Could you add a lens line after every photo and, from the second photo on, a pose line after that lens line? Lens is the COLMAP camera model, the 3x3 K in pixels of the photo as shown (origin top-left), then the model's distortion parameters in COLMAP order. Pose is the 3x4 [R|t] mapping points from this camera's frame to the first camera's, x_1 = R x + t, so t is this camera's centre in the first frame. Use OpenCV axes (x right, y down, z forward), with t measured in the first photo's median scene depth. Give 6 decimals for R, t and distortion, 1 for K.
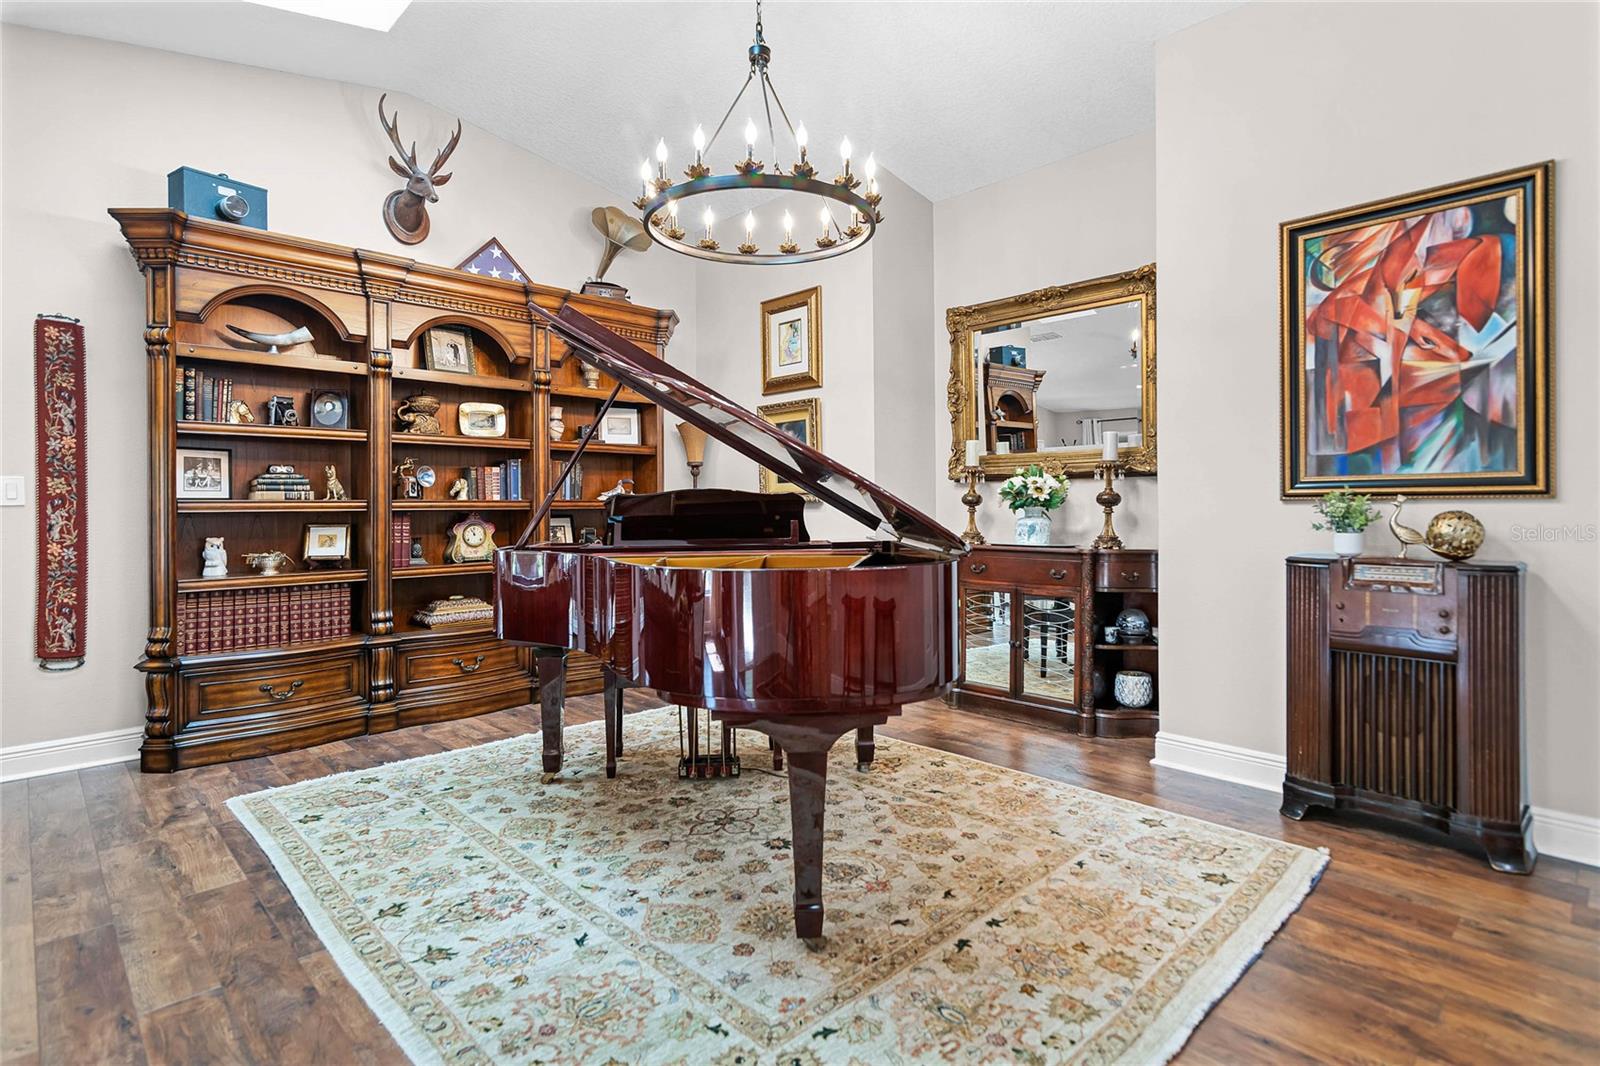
lens RADIAL K [[800.9, 0, 805.5], [0, 800.9, 512.3], [0, 0, 1]] dist [-0.000387, 0.000886]
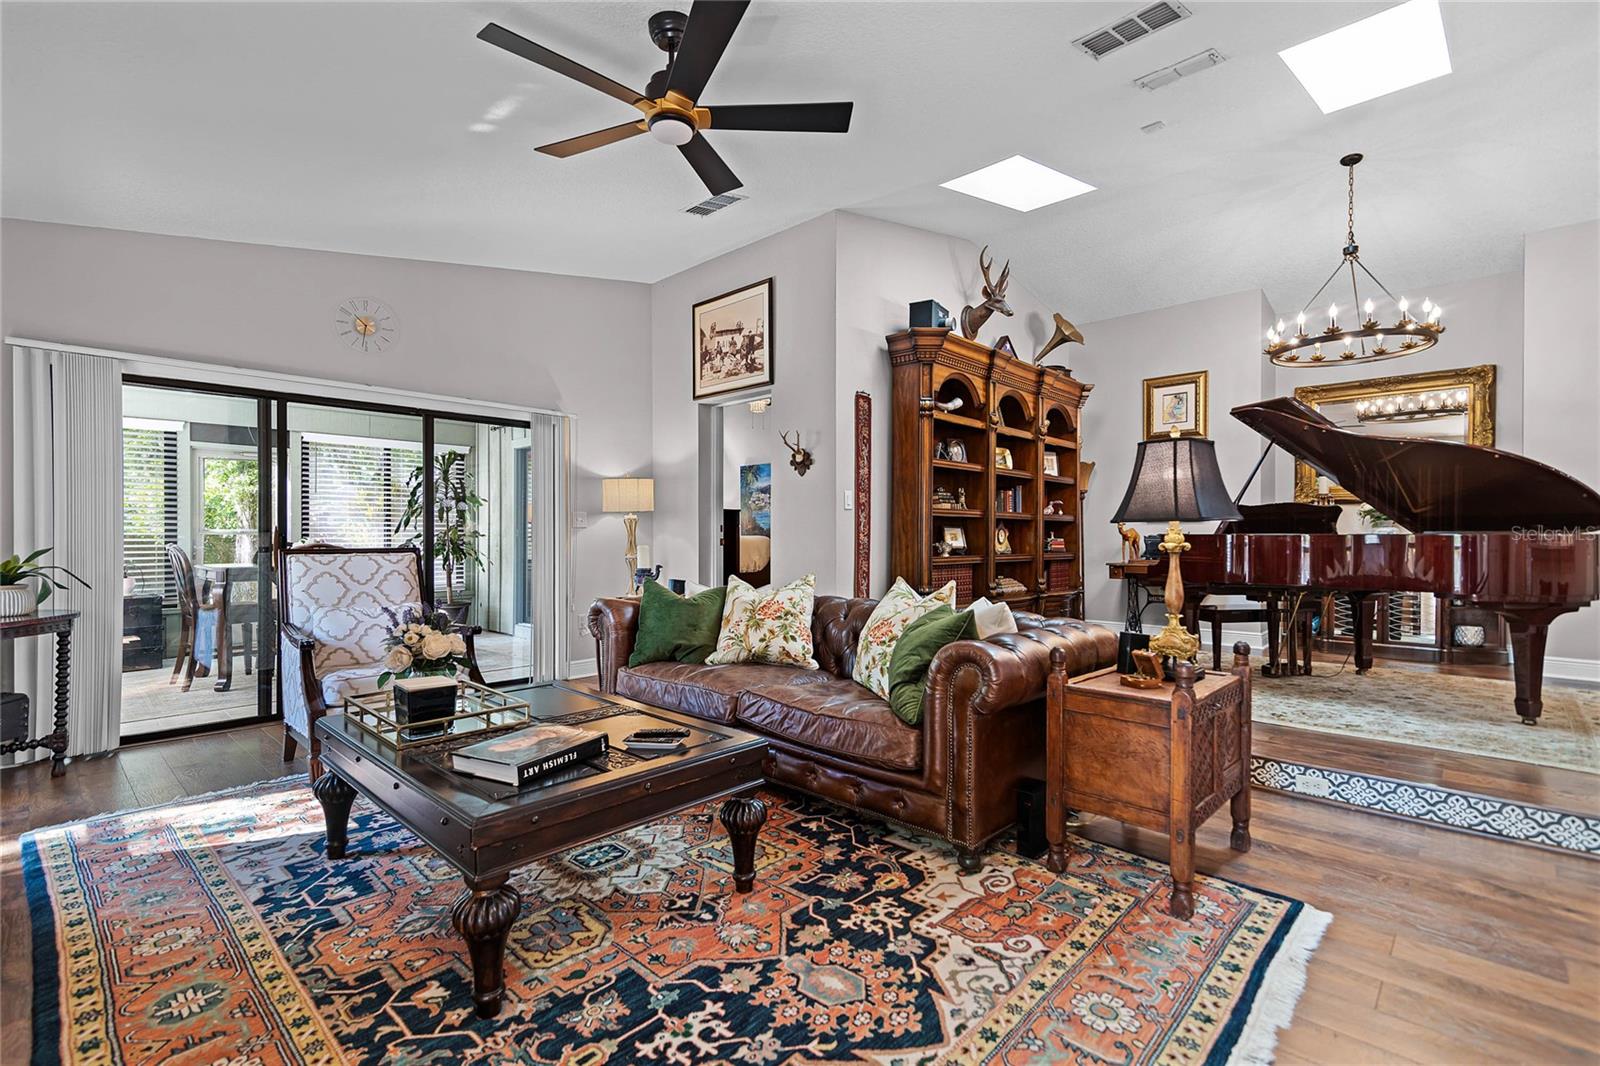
lens RADIAL K [[728.2, 0, 805.7], [0, 728.2, 536.6], [0, 0, 1]] dist [0.016356, -0.002141]
pose [[0.999260, 0.008029, 0.037605, -0.895150], [-0.007700, 0.999931, -0.008887, 0.048249], [-0.037674, 0.008591, 0.999253, -0.372545]]
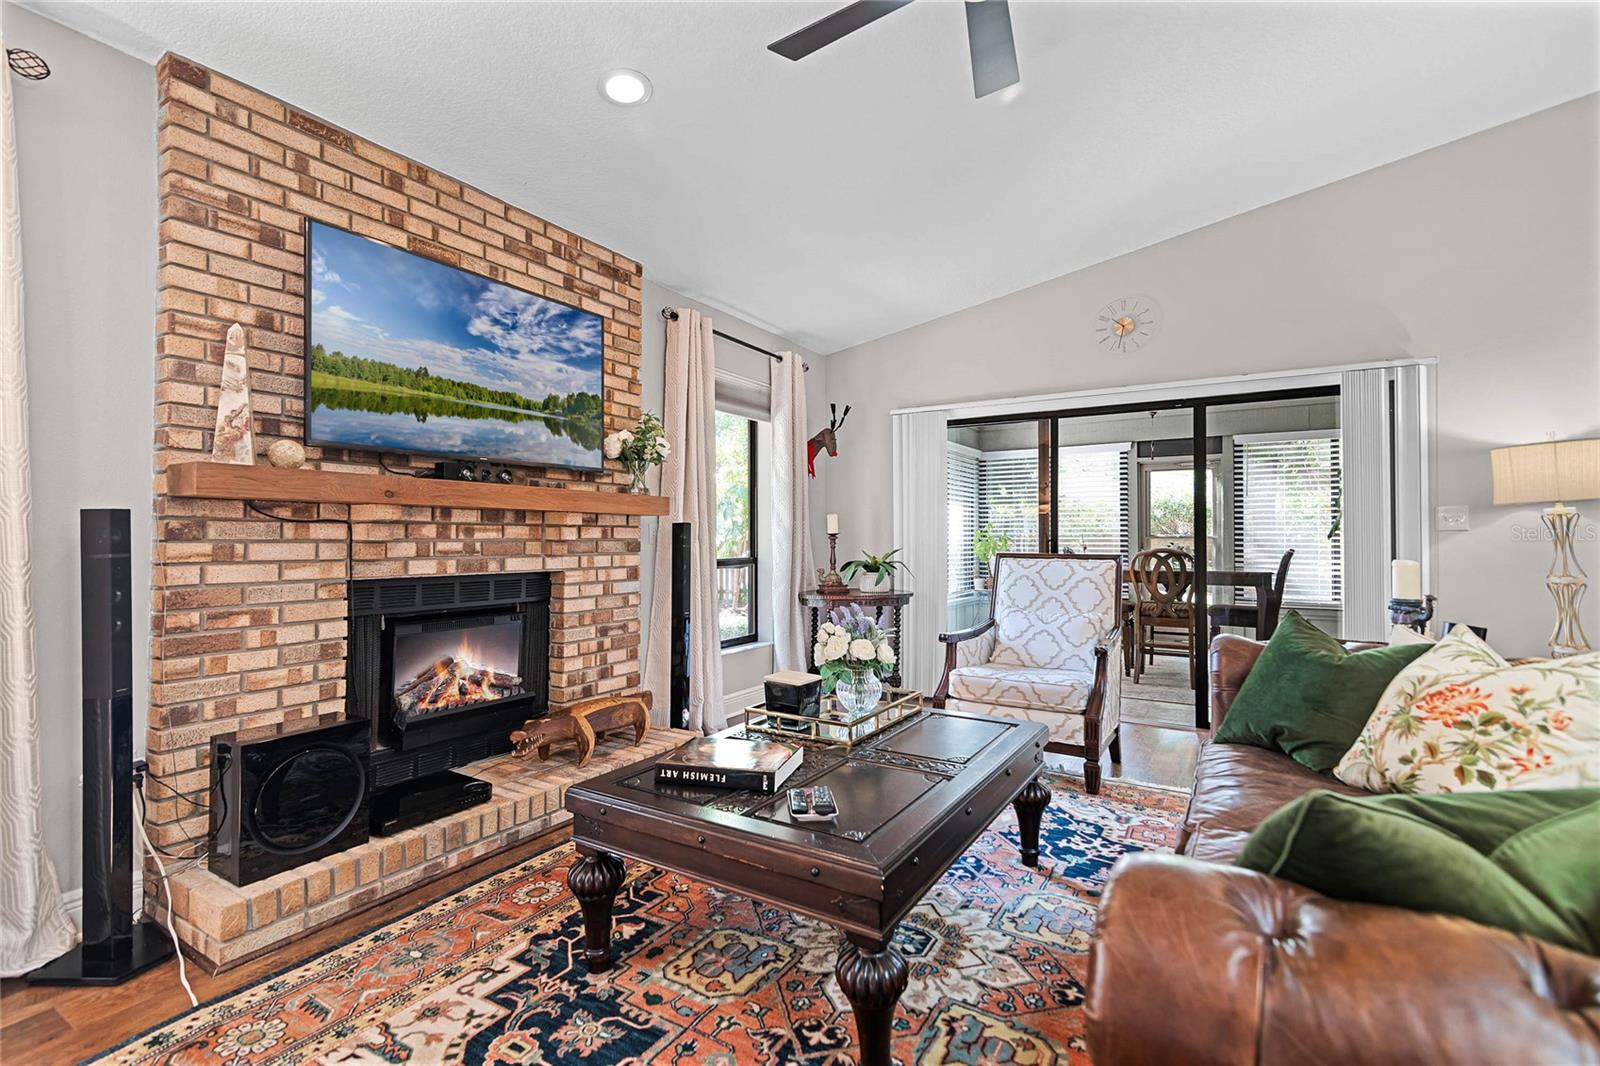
lens RADIAL K [[728.2, 0, 794.6], [0, 728.2, 527.0], [0, 0, 1]] dist [0.016356, -0.002141]
pose [[0.235898, -0.005064, -0.971765, -0.586500], [-0.015285, 0.999843, -0.008920, 0.038126], [0.971658, 0.016958, 0.235784, 0.042076]]
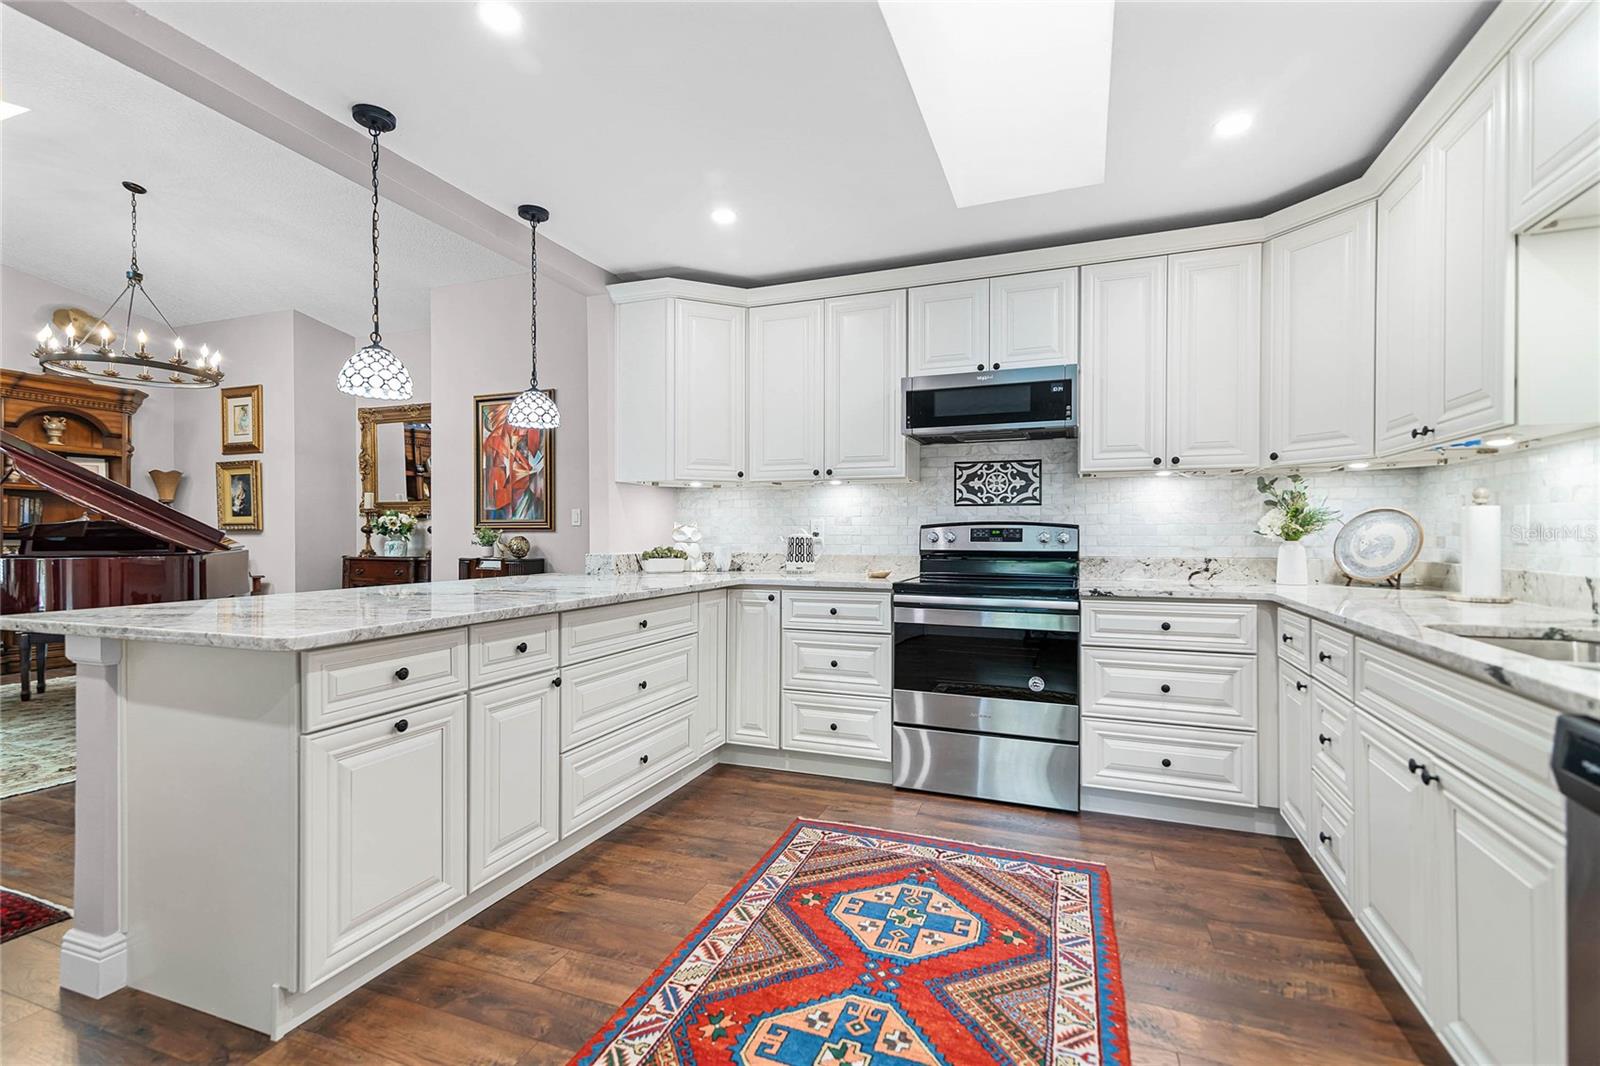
lens RADIAL K [[728.2, 0, 791.5], [0, 728.2, 531.5], [0, 0, 1]] dist [0.016356, -0.002141]
pose [[0.909811, 0.011255, 0.414871, 0.407545], [-0.005005, 0.999857, -0.016149, 0.008096], [-0.414993, 0.012616, 0.909737, -0.748321]]
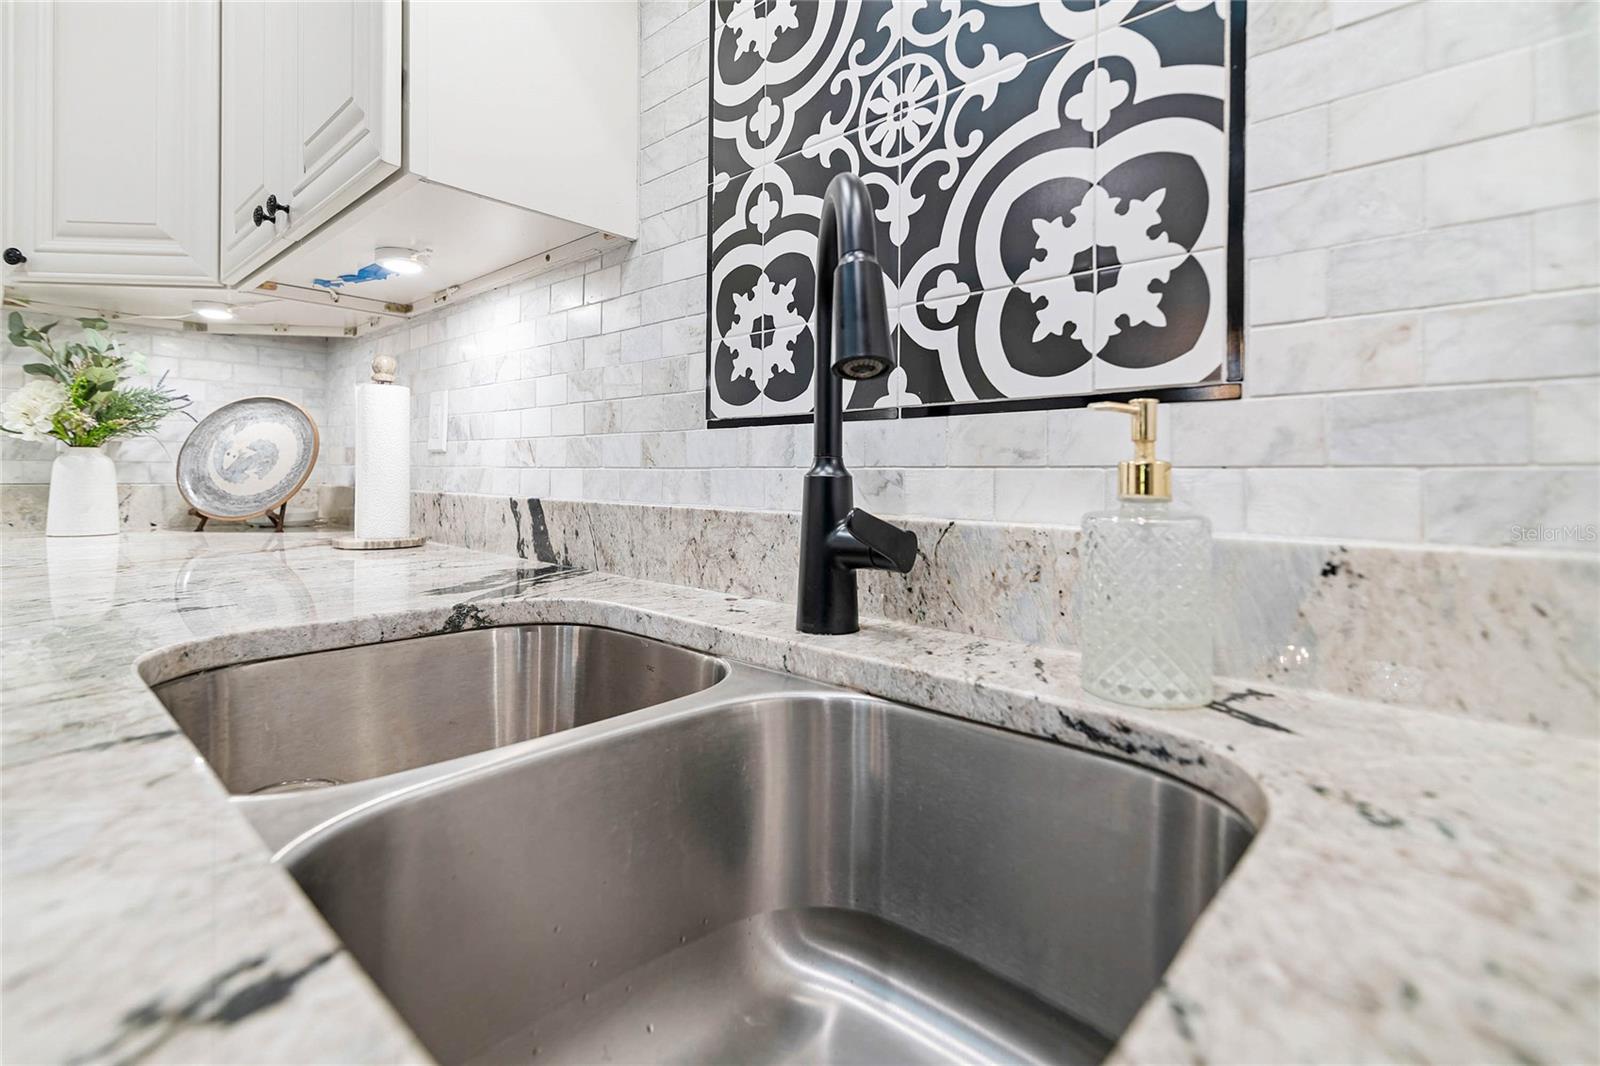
lens RADIAL K [[728.2, 0, 819.6], [0, 728.2, 469.7], [0, 0, 1]] dist [0.016356, -0.002141]
pose [[-0.080454, 0.013971, 0.996660, 0.742895], [0.004015, 0.999898, -0.013692, 0.019188], [-0.996750, 0.002900, -0.080502, -0.635332]]
